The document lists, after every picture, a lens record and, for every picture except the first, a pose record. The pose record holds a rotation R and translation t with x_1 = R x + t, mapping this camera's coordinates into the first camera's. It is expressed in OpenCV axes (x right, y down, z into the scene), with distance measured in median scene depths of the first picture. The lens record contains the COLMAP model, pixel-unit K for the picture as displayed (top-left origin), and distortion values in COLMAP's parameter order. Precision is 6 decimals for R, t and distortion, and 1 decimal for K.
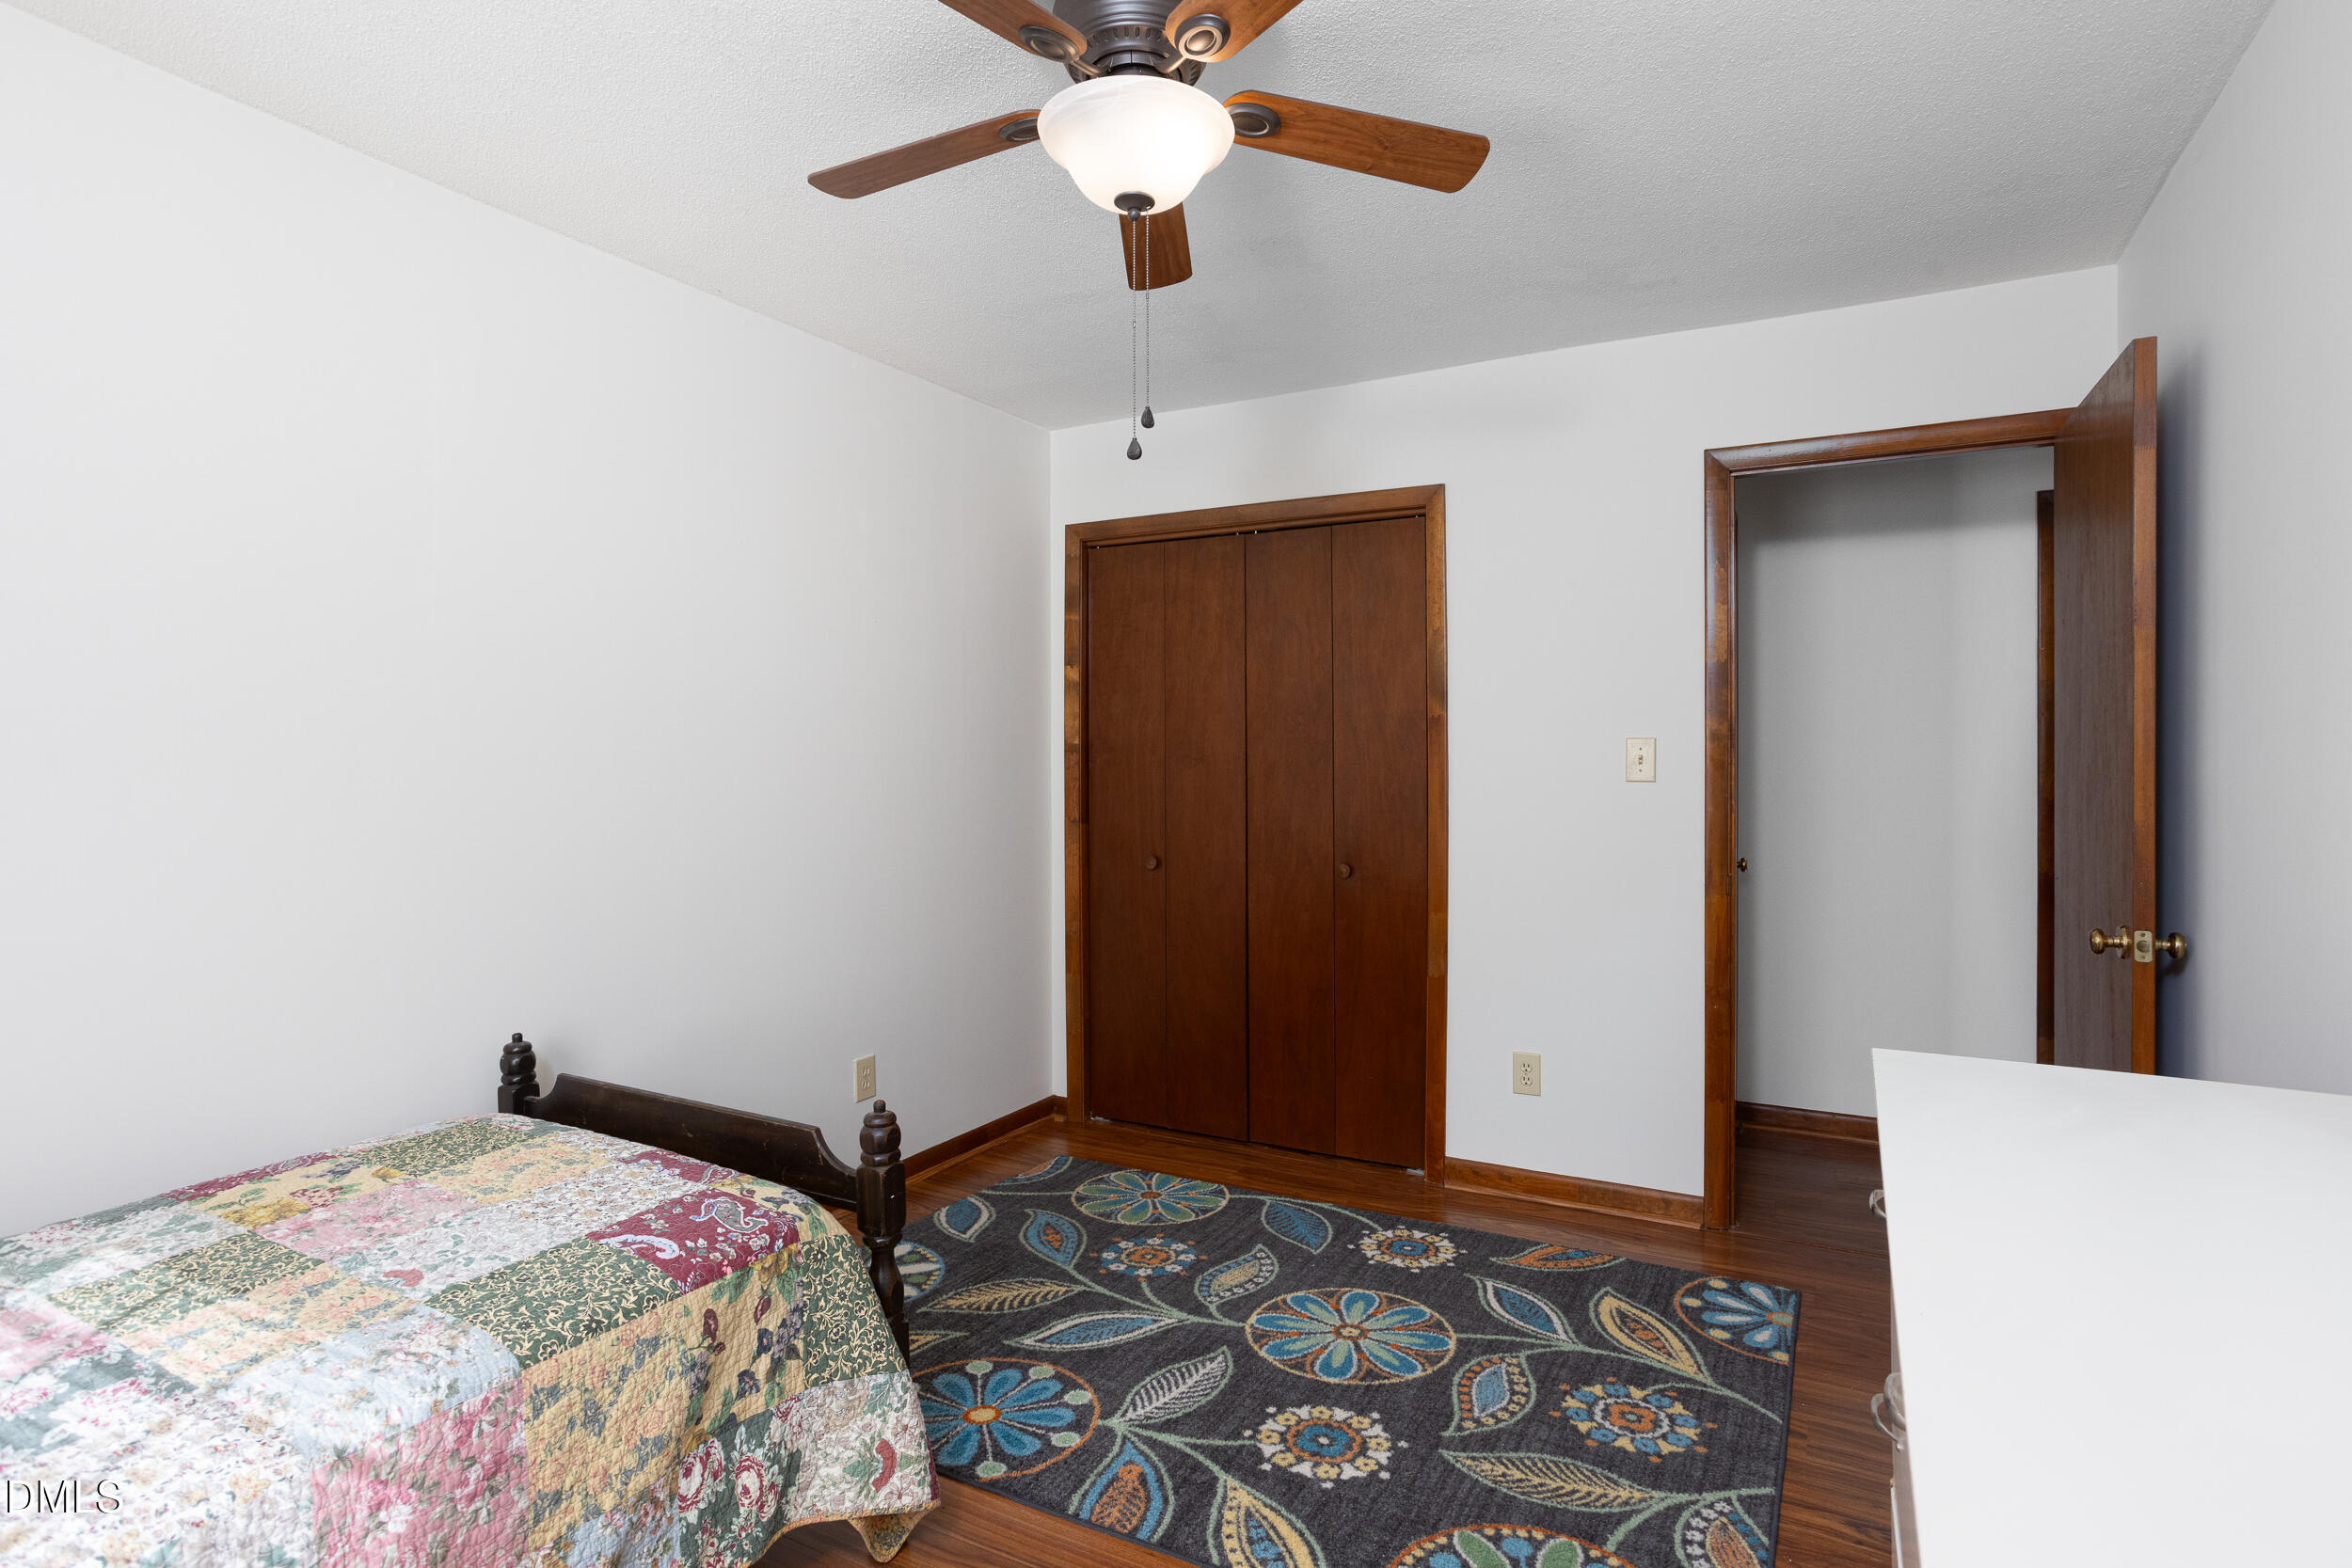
lens RADIAL K [[1192.1, 0, 1198.4], [0, 1192.1, 769.0], [0, 0, 1]] dist [-0.016780, 0.007137]
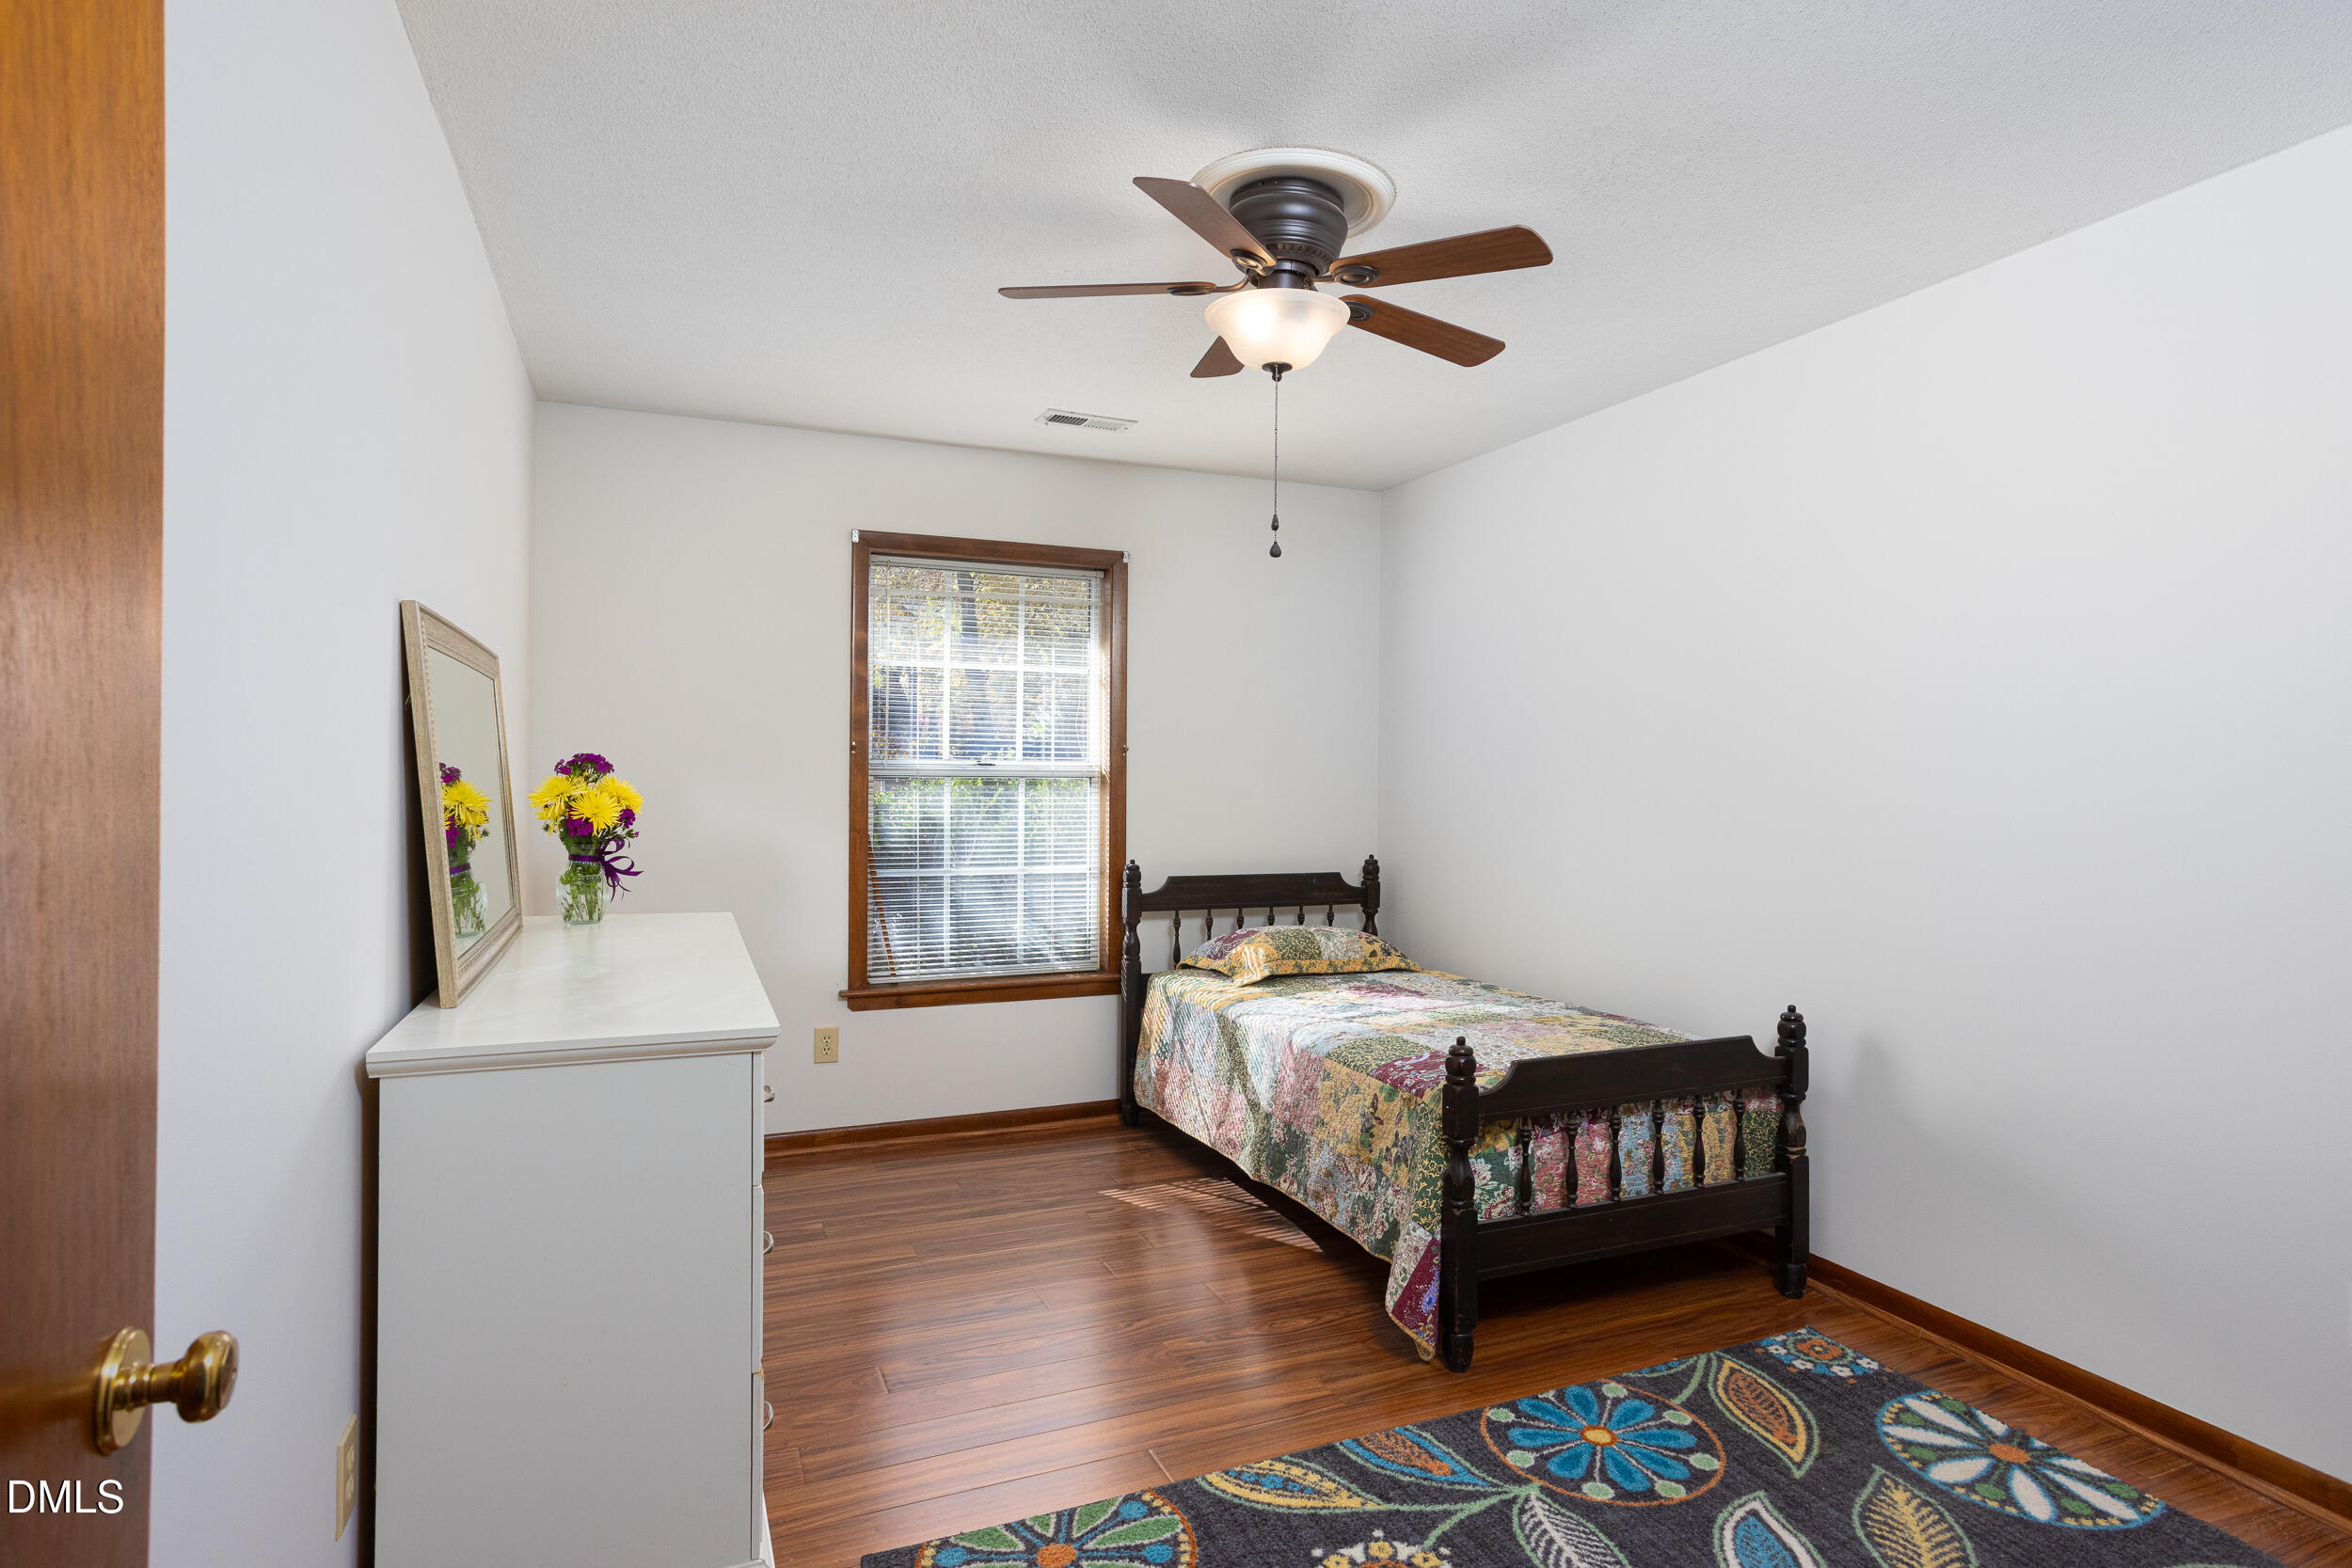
lens RADIAL K [[1192.1, 0, 1181.1], [0, 1192.1, 792.9], [0, 0, 1]] dist [-0.016780, 0.007137]
pose [[-0.627950, 0.010843, -0.778178, 1.061940], [-0.007489, 0.999772, 0.019974, -0.019275], [0.778217, 0.018370, -0.627726, 1.760349]]
